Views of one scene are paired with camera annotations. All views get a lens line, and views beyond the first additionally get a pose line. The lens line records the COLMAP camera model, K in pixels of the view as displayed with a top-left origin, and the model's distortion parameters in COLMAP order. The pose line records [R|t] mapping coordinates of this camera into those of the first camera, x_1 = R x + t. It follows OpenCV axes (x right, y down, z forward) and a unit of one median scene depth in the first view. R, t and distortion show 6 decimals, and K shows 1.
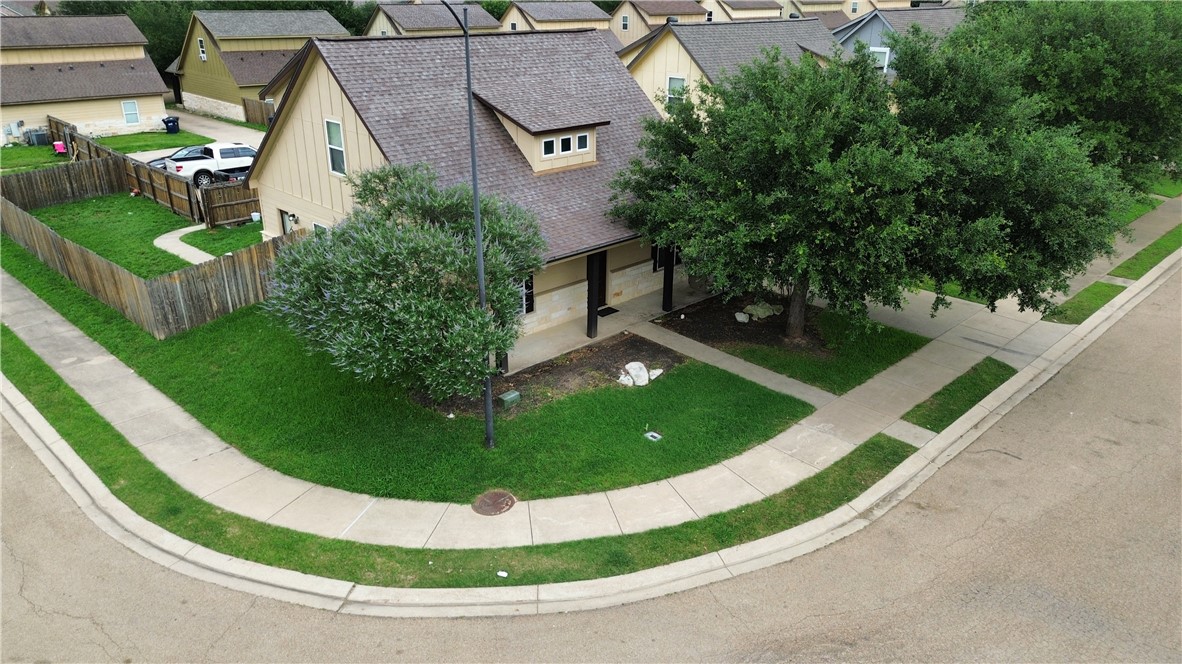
lens RADIAL K [[838.1, 0, 592.4], [0, 838.1, 337.4], [0, 0, 1]] dist [0.058983, -0.048875]
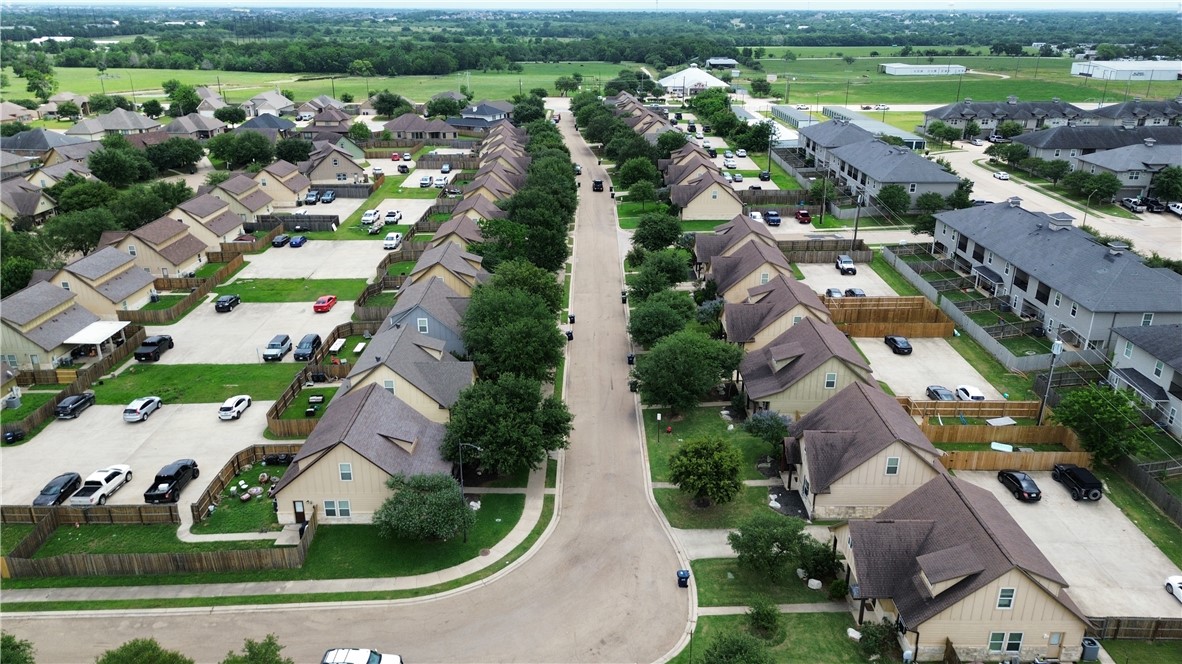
lens RADIAL K [[838.1, 0, 590.7], [0, 838.1, 335.5], [0, 0, 1]] dist [0.058983, -0.048875]
pose [[0.703475, -0.266661, 0.658798, -1.739183], [0.282094, 0.955564, 0.085557, -0.800048], [-0.652339, 0.125656, 0.747439, -1.962952]]
